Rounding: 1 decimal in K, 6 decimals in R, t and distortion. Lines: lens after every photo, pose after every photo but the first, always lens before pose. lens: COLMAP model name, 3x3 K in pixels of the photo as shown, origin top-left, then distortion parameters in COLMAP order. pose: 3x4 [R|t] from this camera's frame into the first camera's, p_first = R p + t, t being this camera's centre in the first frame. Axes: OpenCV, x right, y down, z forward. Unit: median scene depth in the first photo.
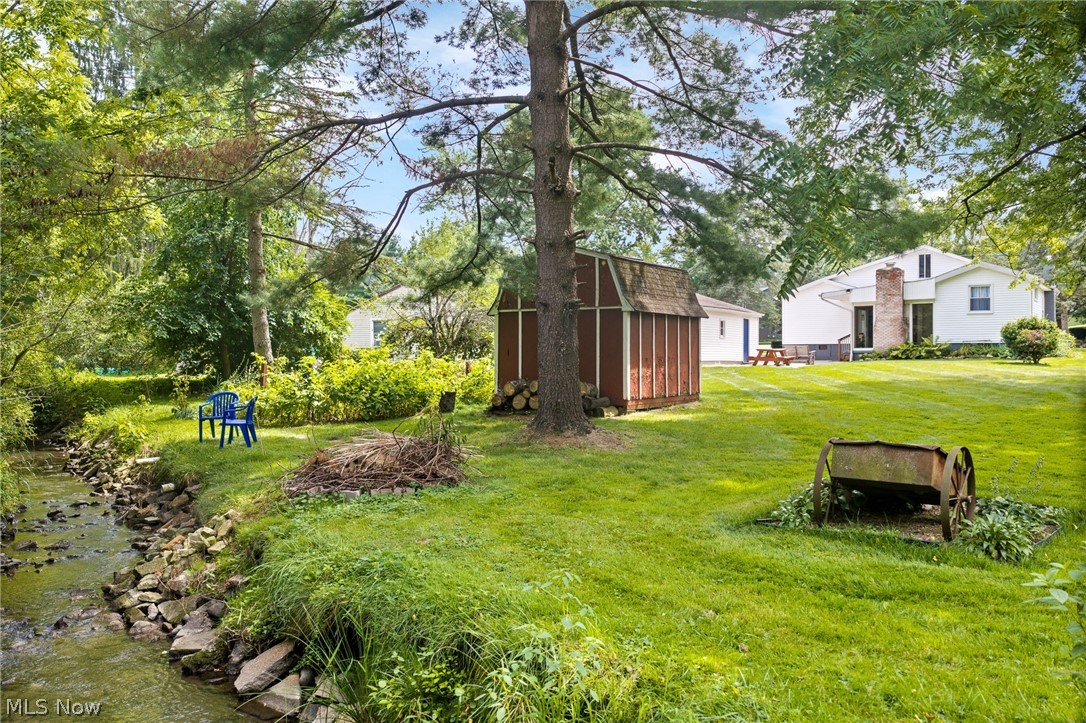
lens RADIAL K [[907.0, 0, 542.7], [0, 907.0, 357.6], [0, 0, 1]] dist [0.023851, -0.057549]
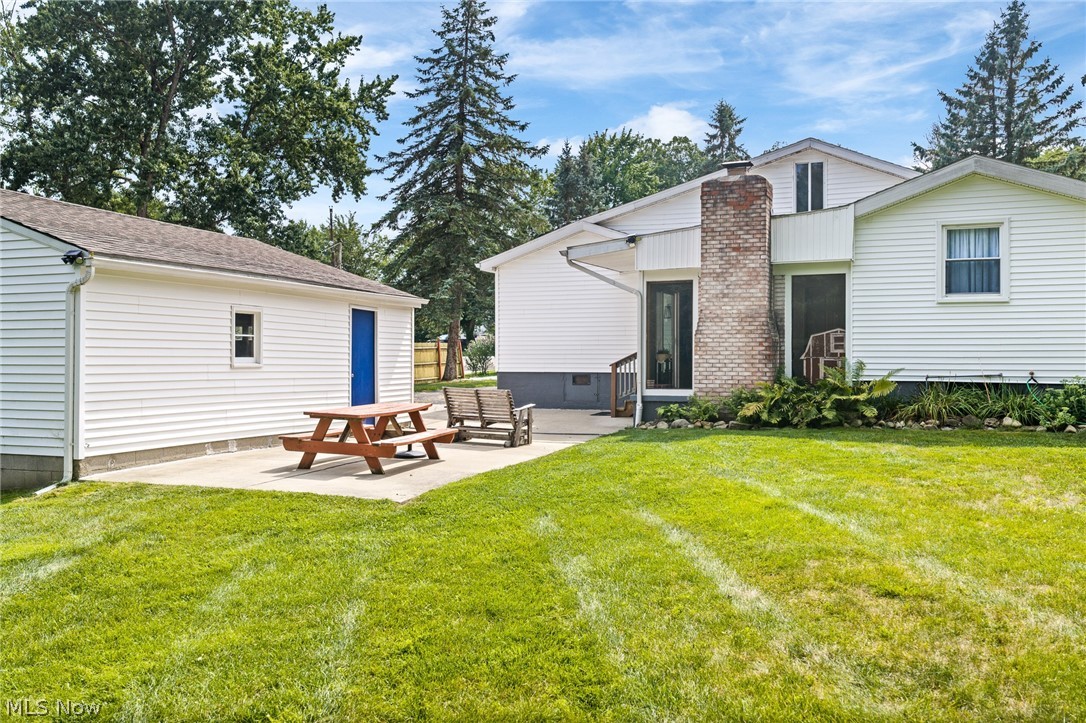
lens RADIAL K [[907.0, 0, 546.1], [0, 907.0, 366.1], [0, 0, 1]] dist [0.023851, -0.057549]
pose [[0.980091, 0.001065, 0.198548, 0.233949], [-0.002741, 0.999963, 0.008168, -0.024342], [-0.198532, -0.008550, 0.980057, 0.656770]]
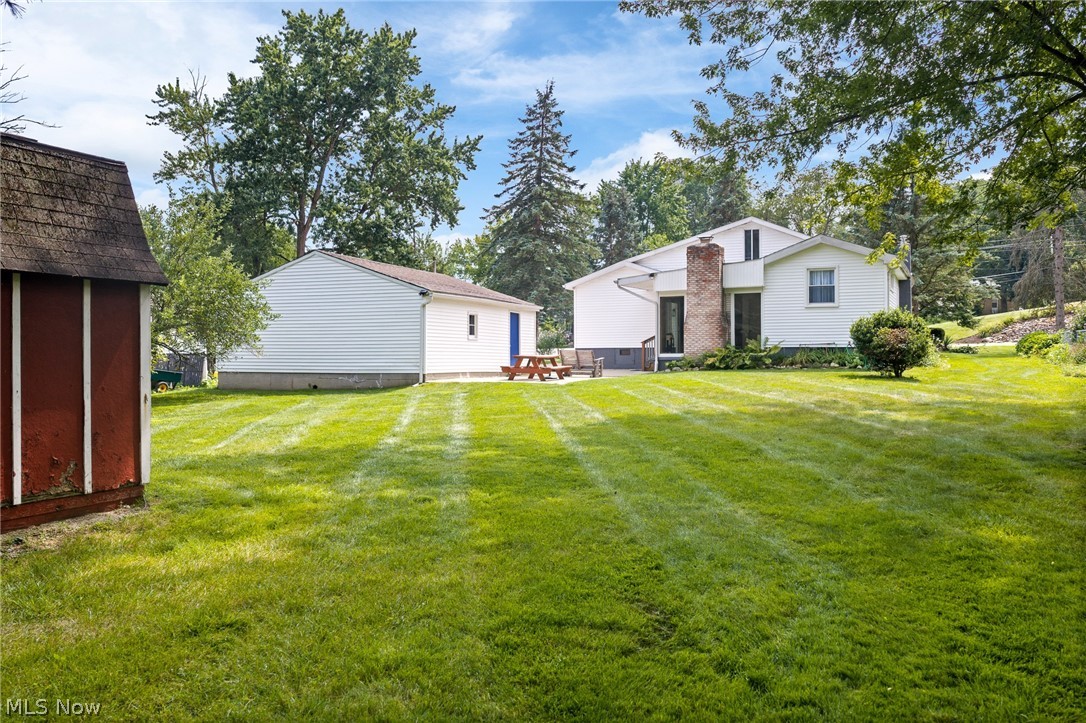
lens RADIAL K [[907.0, 0, 535.3], [0, 907.0, 357.3], [0, 0, 1]] dist [0.023851, -0.057549]
pose [[0.989053, -0.000539, 0.147559, 0.140791], [0.000775, 0.999999, -0.001544, -0.006692], [-0.147558, 0.001642, 0.989052, 0.301608]]
